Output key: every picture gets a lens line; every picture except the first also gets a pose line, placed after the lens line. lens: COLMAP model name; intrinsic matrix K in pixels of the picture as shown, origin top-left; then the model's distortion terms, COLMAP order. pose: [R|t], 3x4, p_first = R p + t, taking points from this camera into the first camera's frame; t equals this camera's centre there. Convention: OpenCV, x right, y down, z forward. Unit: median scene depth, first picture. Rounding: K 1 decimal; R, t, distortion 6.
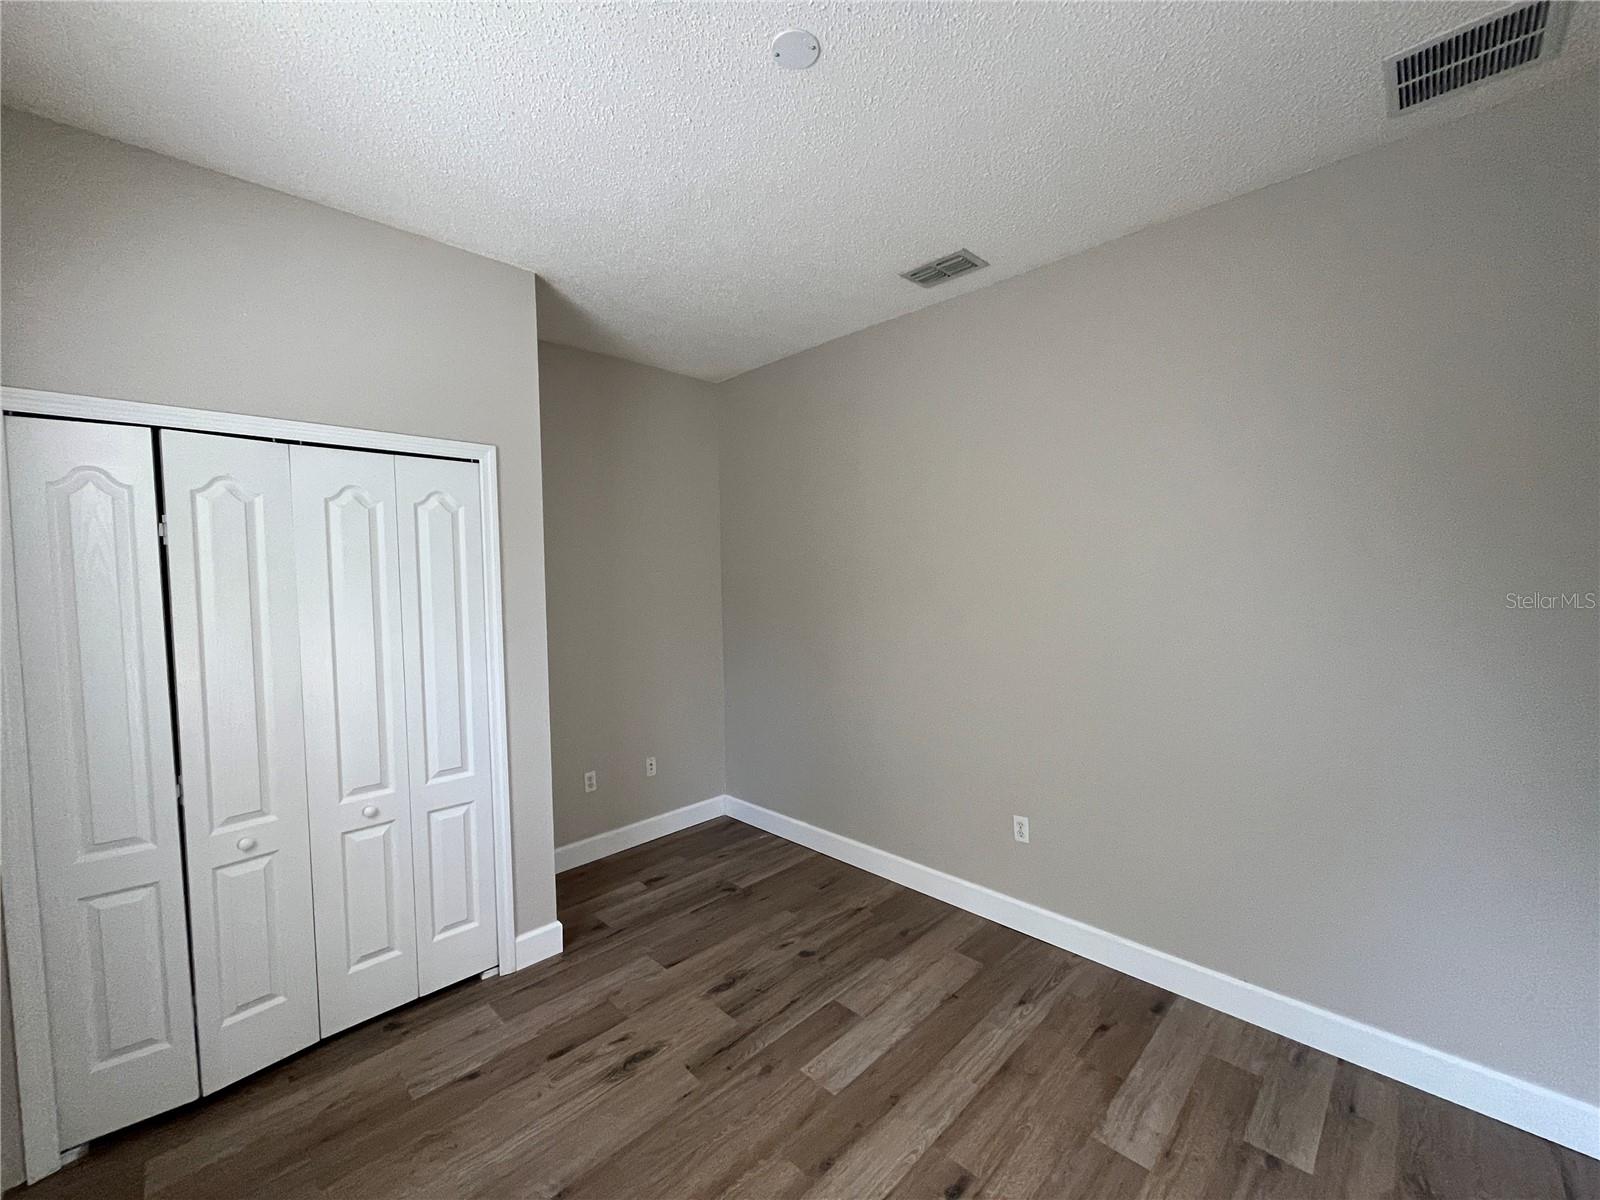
lens RADIAL K [[646.8, 0, 796.0], [0, 646.8, 604.0], [0, 0, 1]] dist [-0.003234, -0.000124]
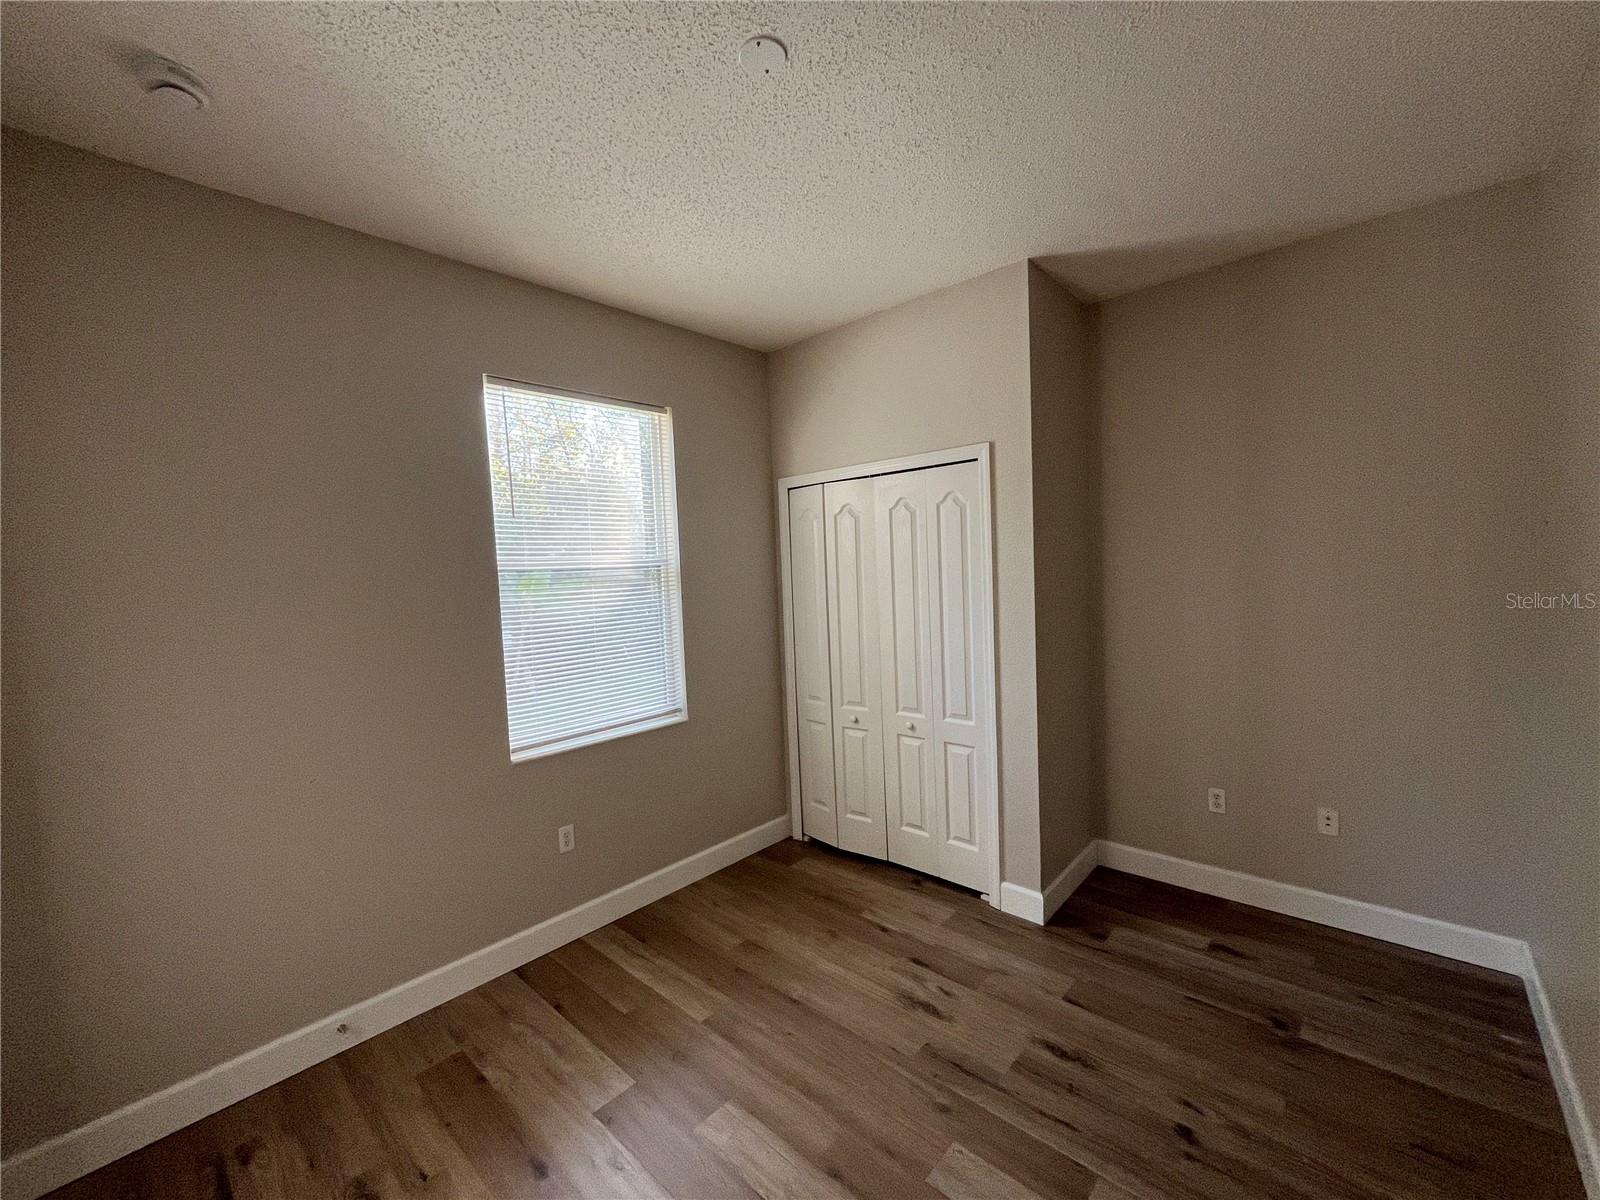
lens RADIAL K [[646.8, 0, 796.0], [0, 646.8, 604.0], [0, 0, 1]] dist [-0.003234, -0.000124]
pose [[0.041323, 0.070479, -0.996657, 0.681501], [-0.005351, 0.997510, 0.070318, -0.042739], [0.999132, 0.002427, 0.041597, 0.640277]]
